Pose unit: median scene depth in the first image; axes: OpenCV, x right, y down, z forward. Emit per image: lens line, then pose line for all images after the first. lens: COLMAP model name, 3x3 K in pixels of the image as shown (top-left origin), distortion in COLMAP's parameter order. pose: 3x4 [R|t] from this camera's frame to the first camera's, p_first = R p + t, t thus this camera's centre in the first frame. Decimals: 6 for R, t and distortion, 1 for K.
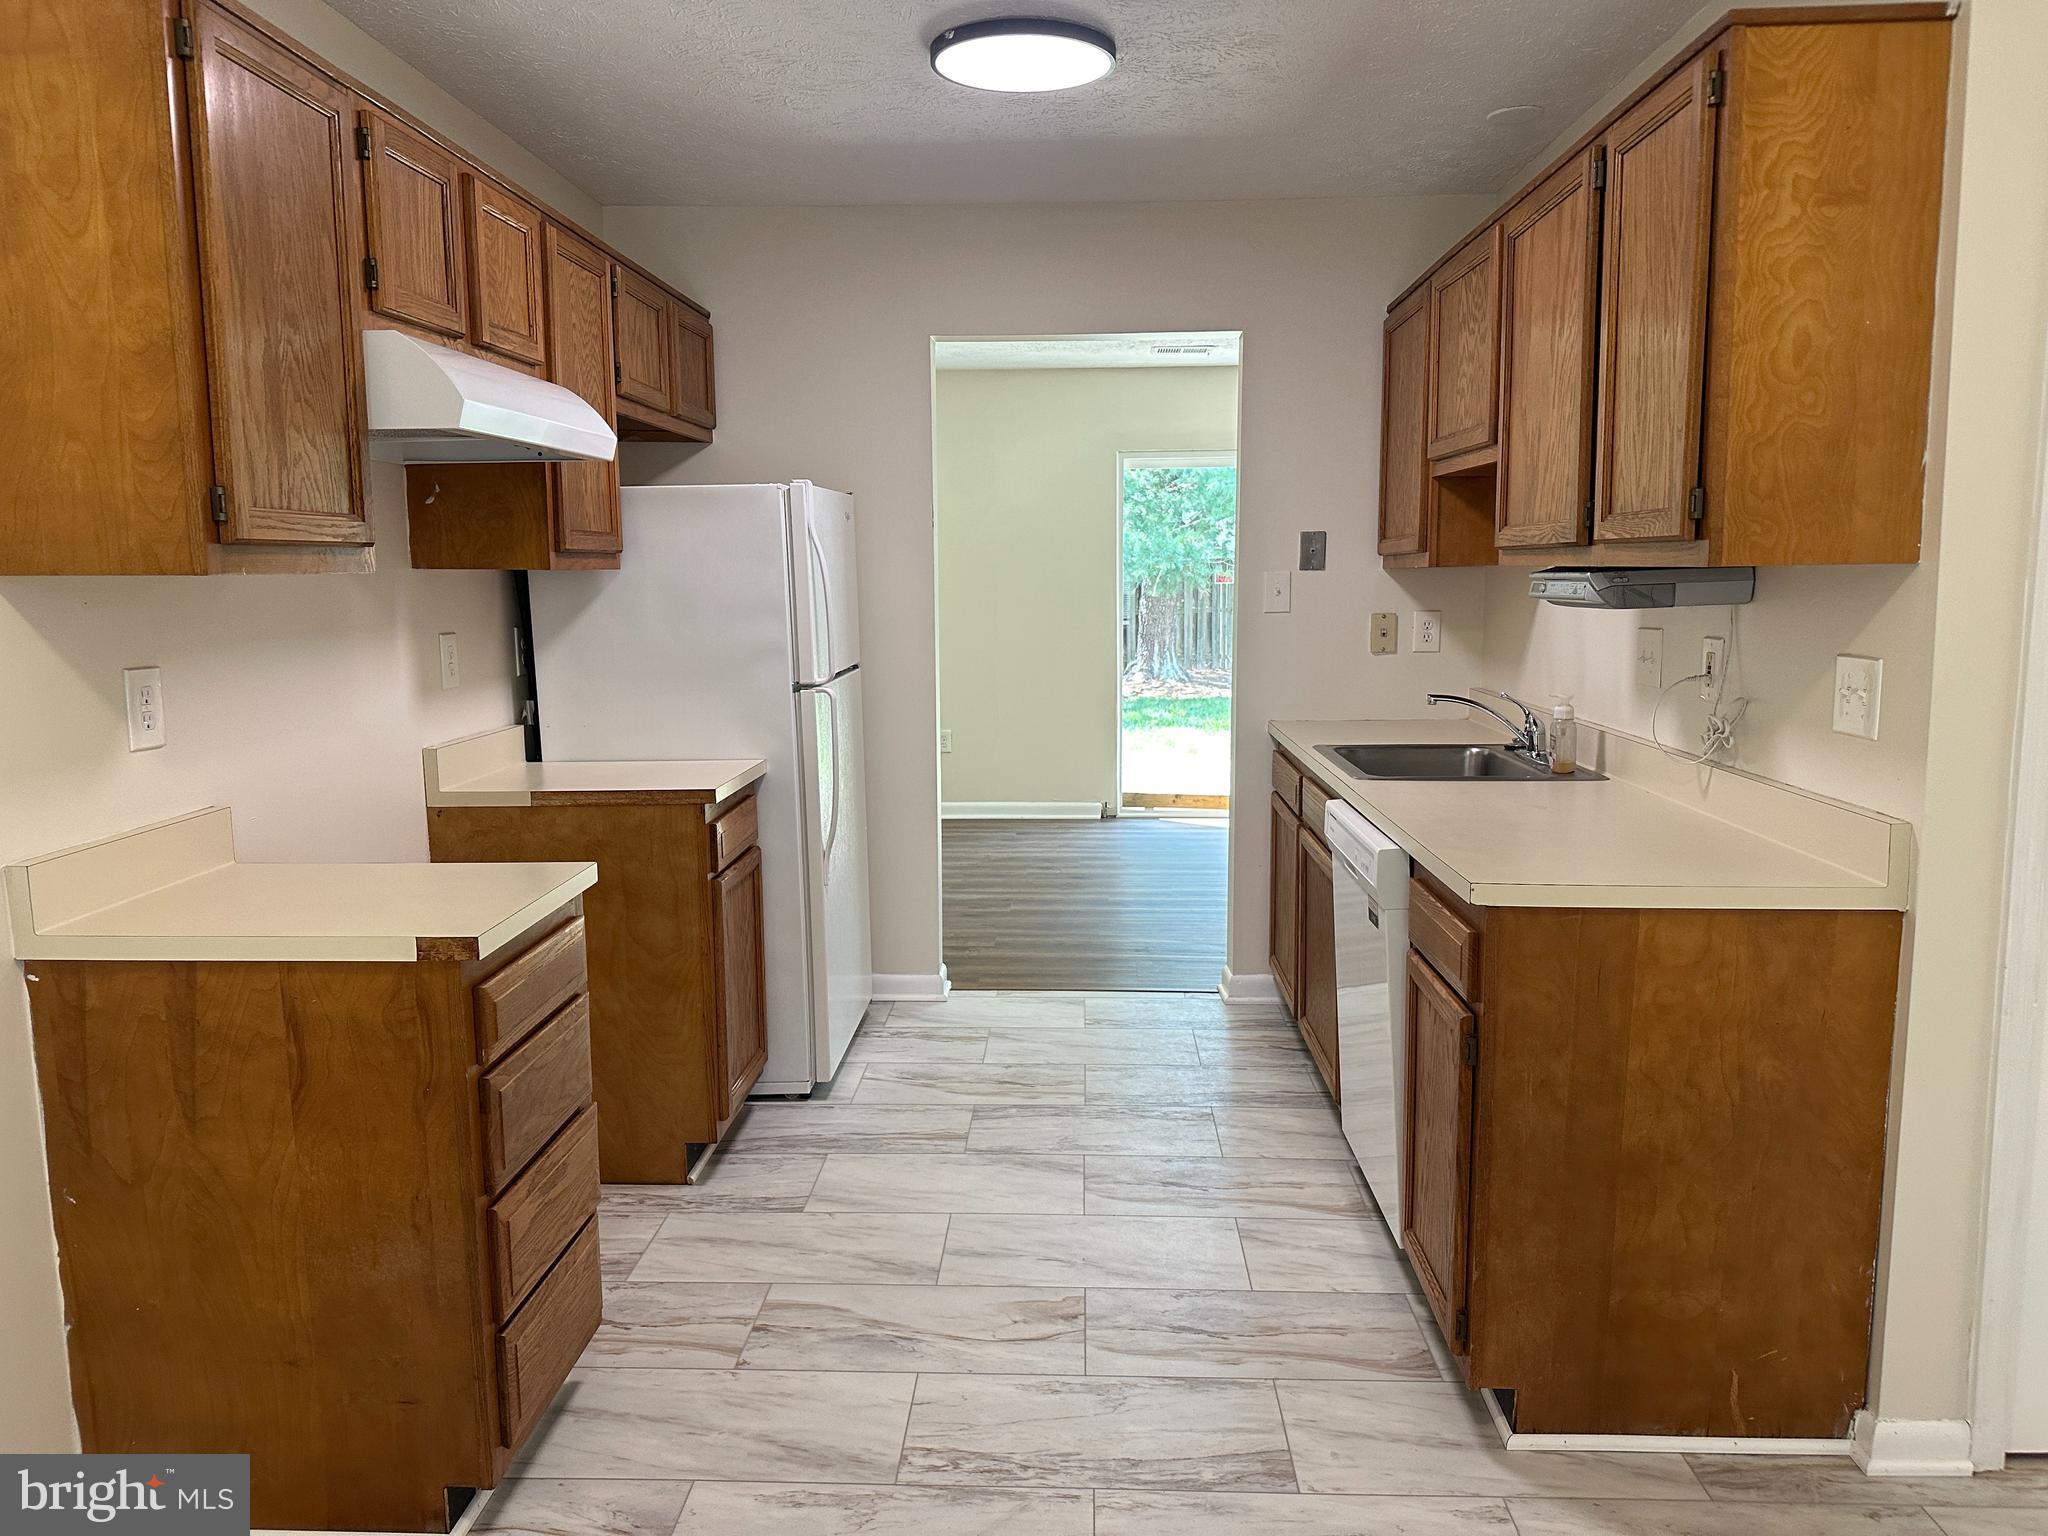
lens RADIAL K [[1441.2, 0, 1031.3], [0, 1441.2, 762.9], [0, 0, 1]] dist [0.042723, -0.002996]
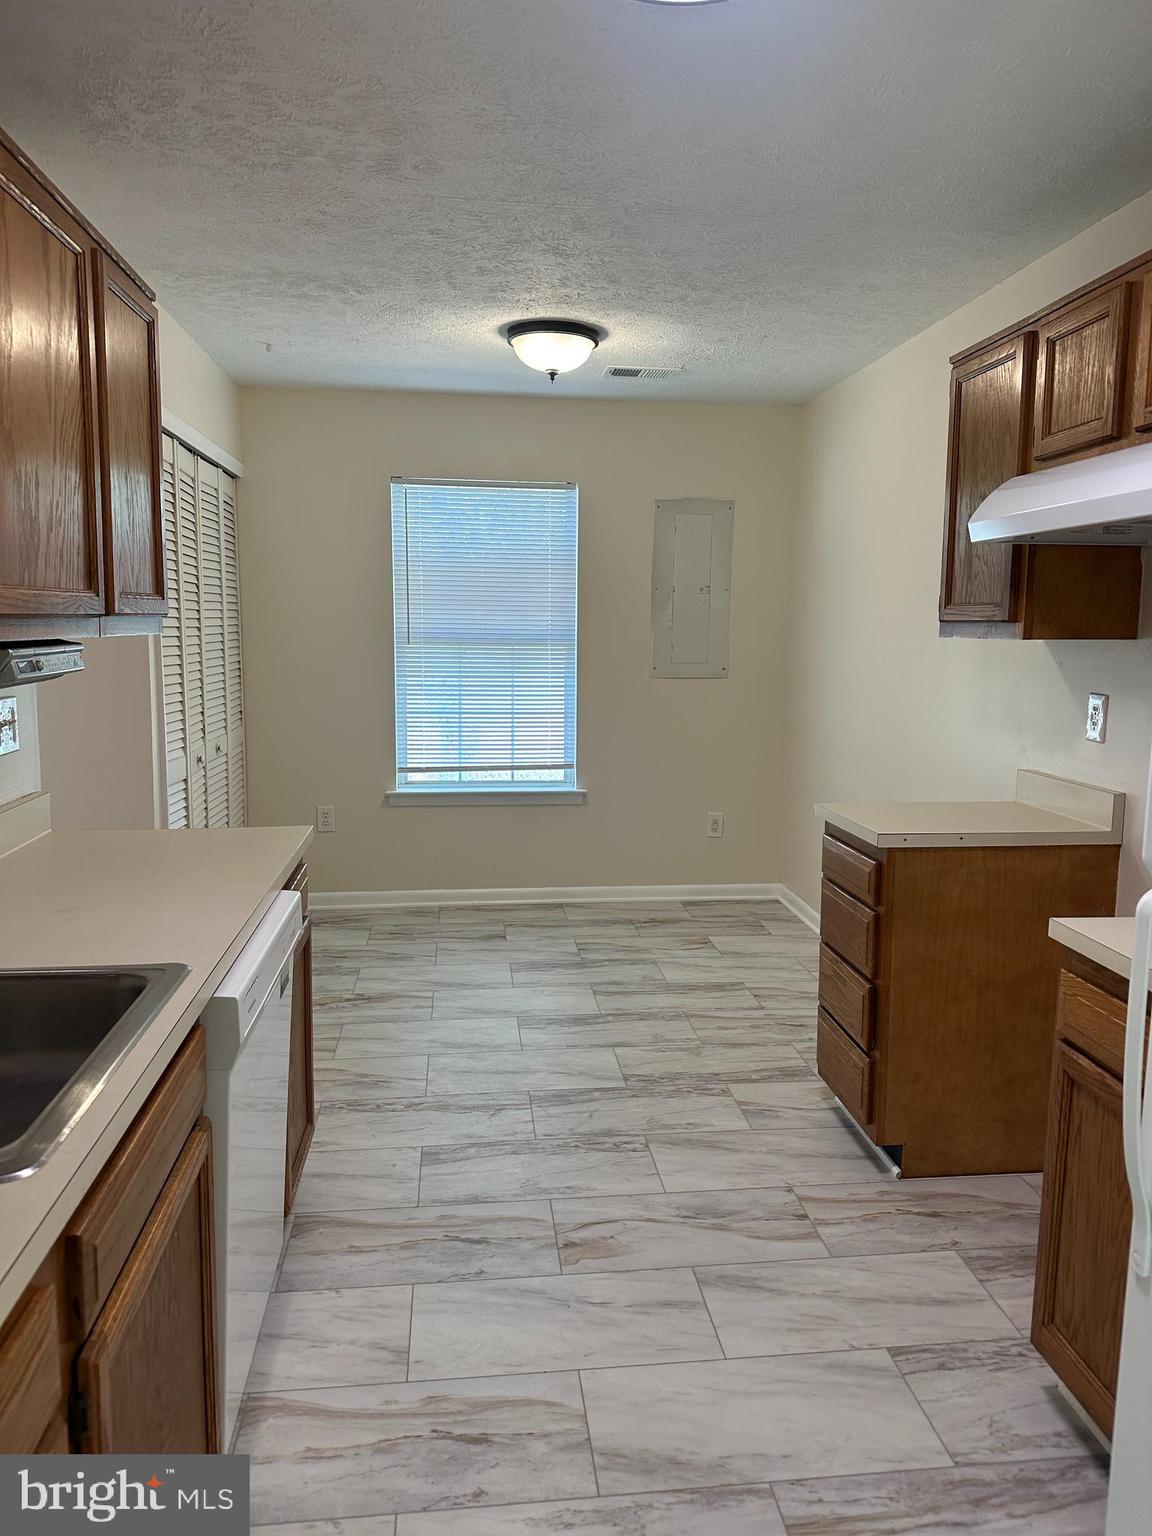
lens RADIAL K [[1080.9, 0, 582.8], [0, 1080.9, 767.7], [0, 0, 1]] dist [0.042723, -0.002996]
pose [[-0.988078, 0.019137, -0.152757, 0.153440], [-0.023699, 0.961509, 0.273748, -0.267955], [0.152116, 0.274105, -0.949593, 1.816860]]
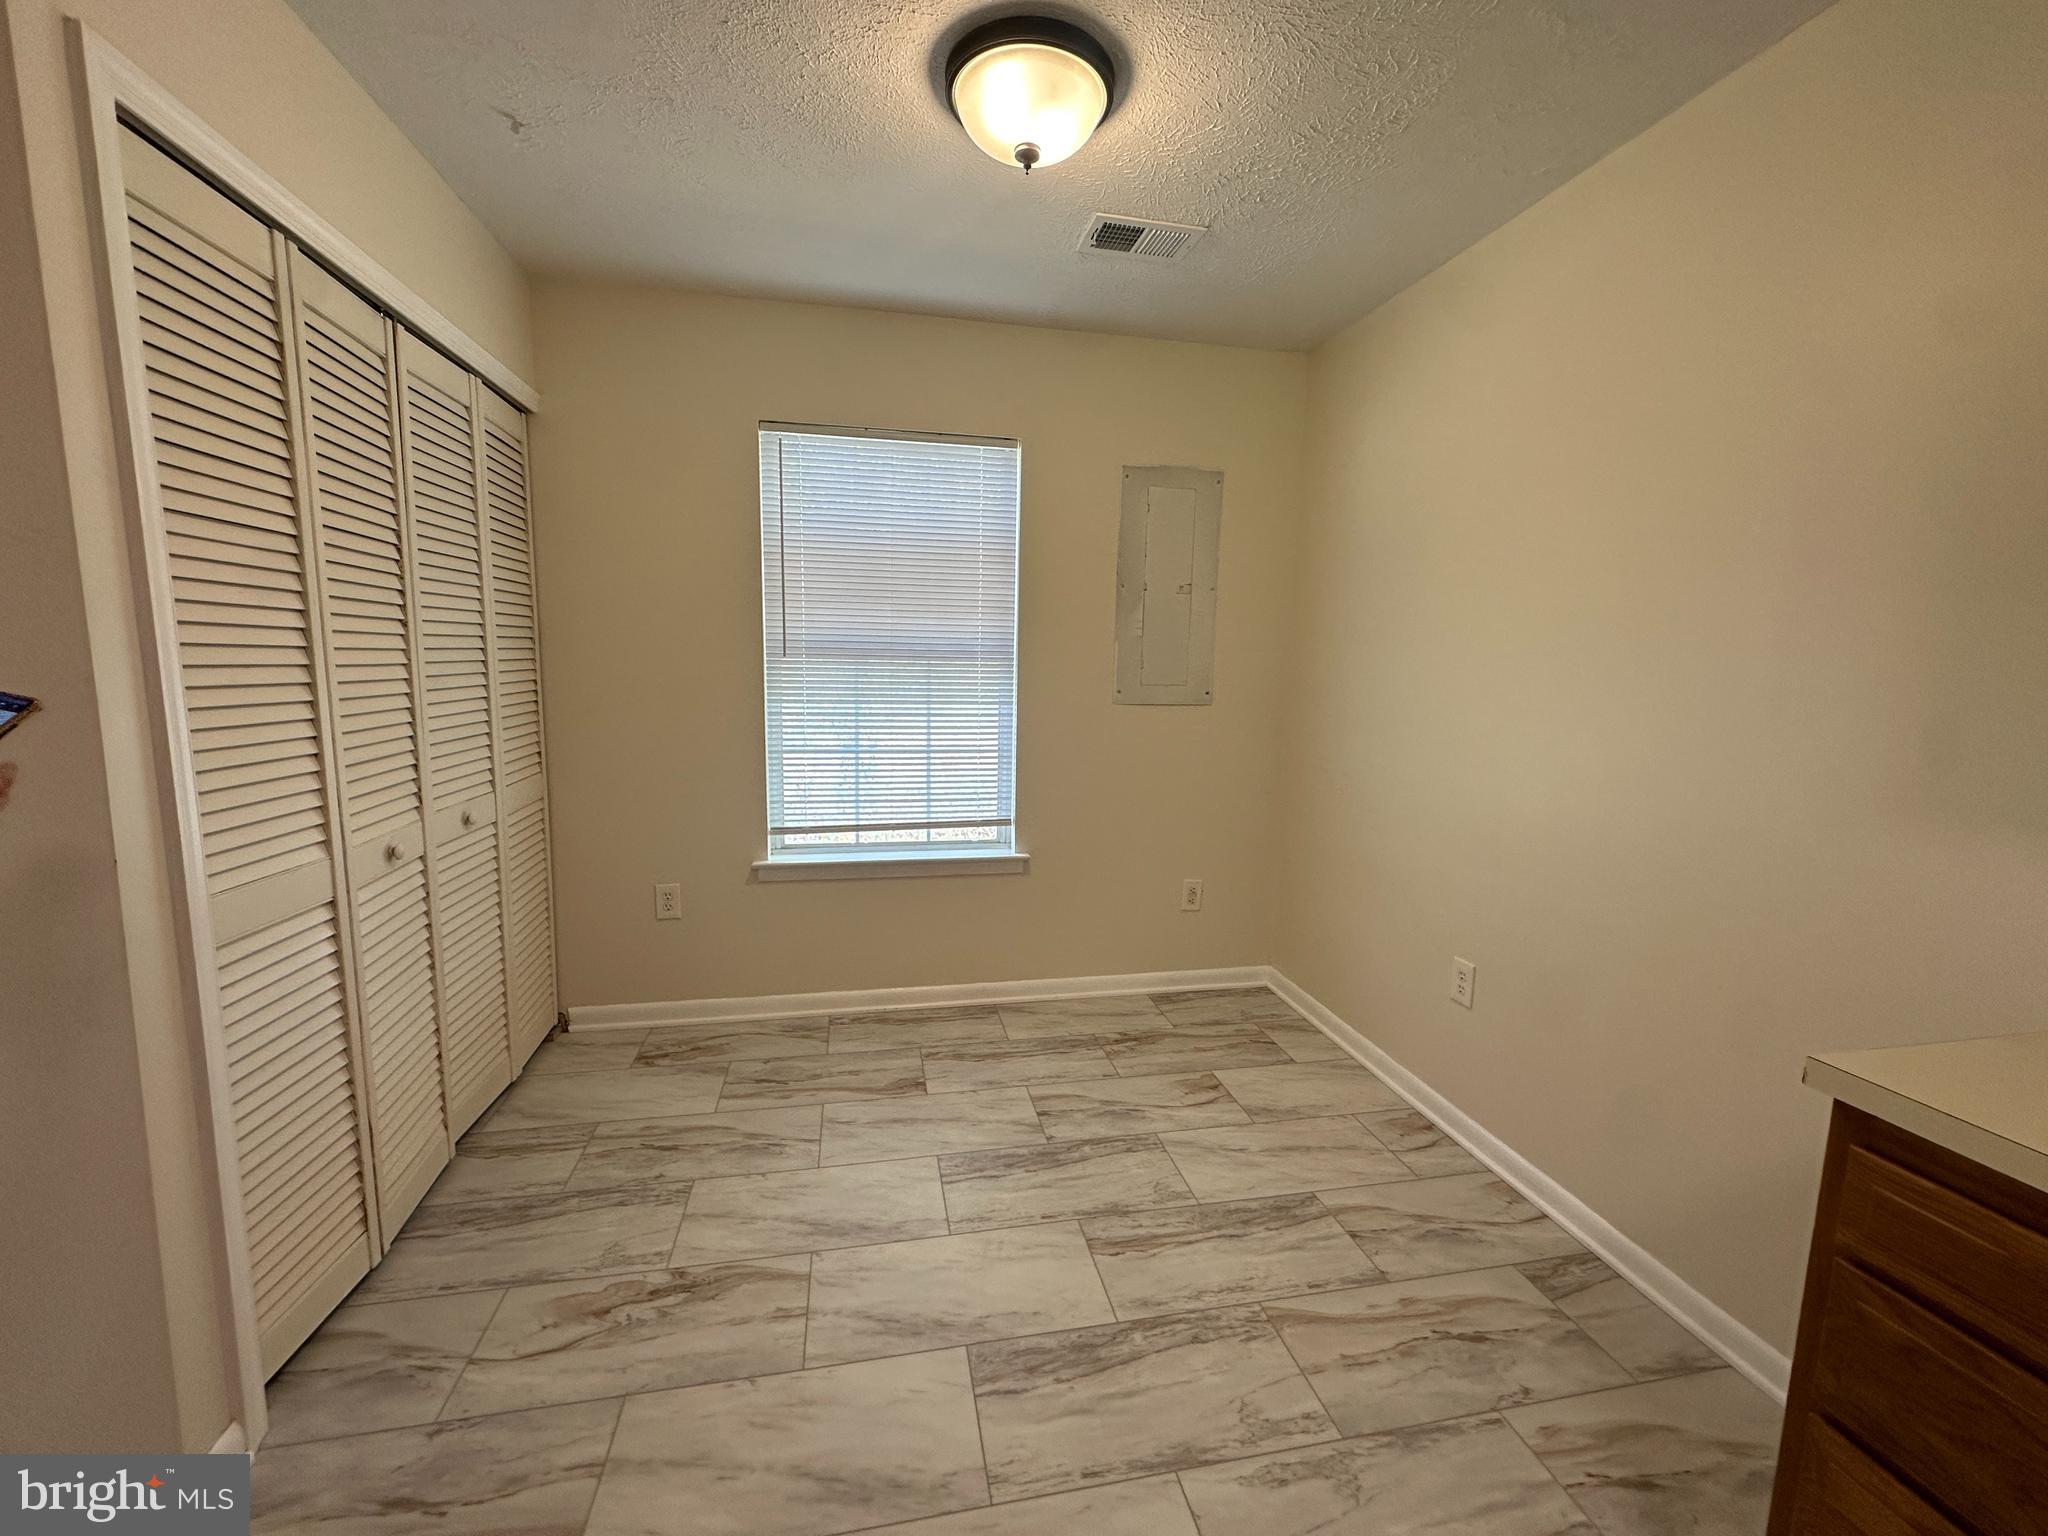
lens RADIAL K [[804.0, 0, 1011.2], [0, 804.0, 756.6], [0, 0, 1]] dist [-0.013851, 0.000270]
pose [[-0.973786, 0.020220, -0.226565, 0.115223], [-0.041058, 0.964056, 0.262508, -0.106463], [0.223729, 0.264929, -0.937954, 0.956775]]
